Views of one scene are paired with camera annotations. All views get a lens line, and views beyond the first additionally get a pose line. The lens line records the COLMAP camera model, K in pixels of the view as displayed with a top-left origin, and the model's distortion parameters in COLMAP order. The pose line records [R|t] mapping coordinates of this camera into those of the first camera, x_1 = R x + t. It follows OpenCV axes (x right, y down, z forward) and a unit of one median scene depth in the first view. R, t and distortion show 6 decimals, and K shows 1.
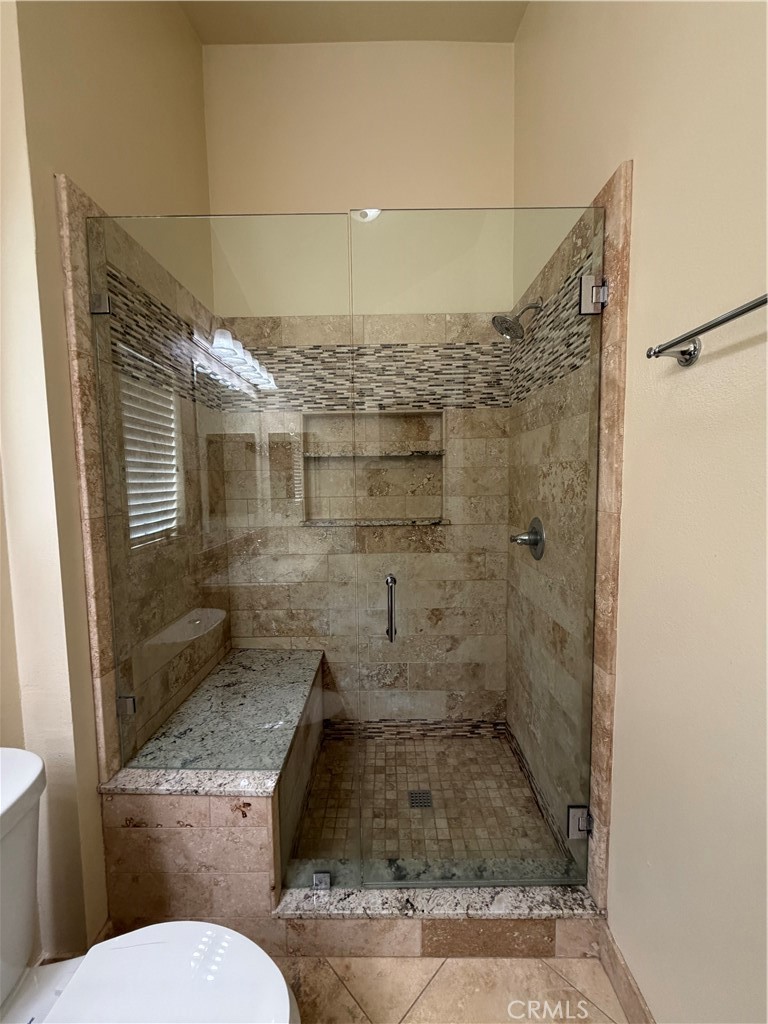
lens RADIAL K [[408.5, 0, 384.4], [0, 408.5, 509.5], [0, 0, 1]] dist [0.000714, 0.000579]
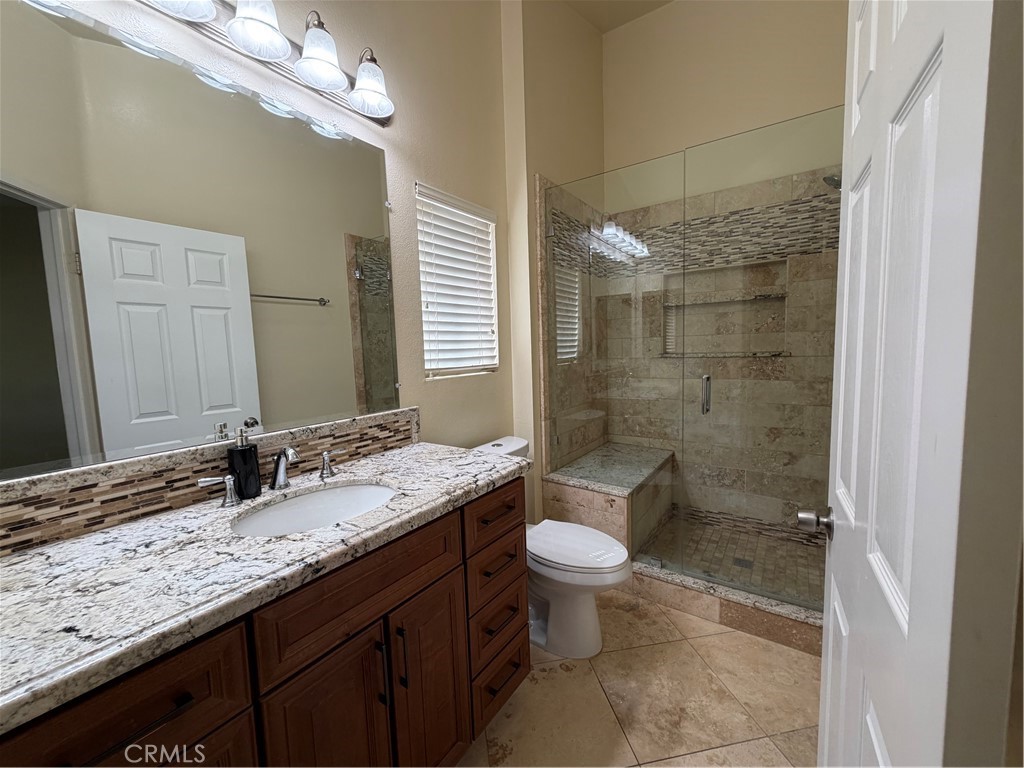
lens RADIAL K [[408.5, 0, 511.8], [0, 408.5, 383.6], [0, 0, 1]] dist [0.000714, 0.000579]
pose [[0.823715, 0.040754, -0.565537, 0.172638], [-0.023785, 0.999019, 0.037348, 0.093292], [0.566505, -0.017312, 0.823877, -0.427203]]
